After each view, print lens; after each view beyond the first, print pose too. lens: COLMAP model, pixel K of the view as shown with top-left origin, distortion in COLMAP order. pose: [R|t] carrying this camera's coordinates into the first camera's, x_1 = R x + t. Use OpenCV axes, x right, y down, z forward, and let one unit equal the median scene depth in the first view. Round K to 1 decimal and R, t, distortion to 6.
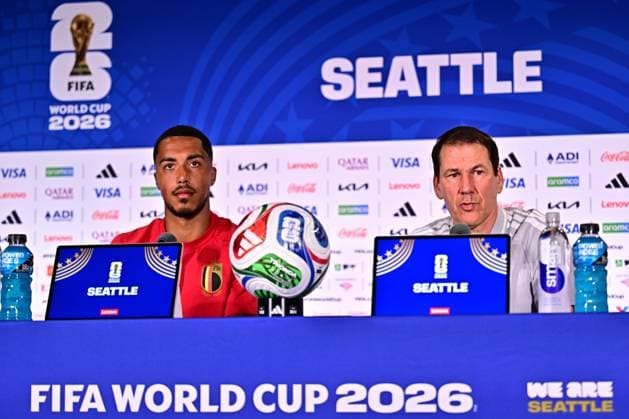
lens RADIAL K [[1525.9, 0, 329.8], [0, 1525.9, 209.4], [0, 0, 1]] dist [0.003163, -0.222730]
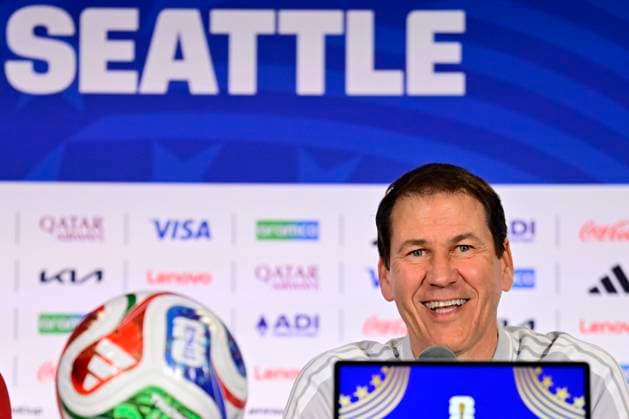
lens RADIAL K [[3701.9, 0, 314.6], [0, 3701.9, 253.8], [0, 0, 1]] dist [0.263164, 17.523311]
pose [[0.979386, 0.033161, 0.199257, -0.237905], [-0.027319, 0.999114, -0.032001, 0.022541], [-0.200142, 0.025898, 0.979425, -0.265410]]
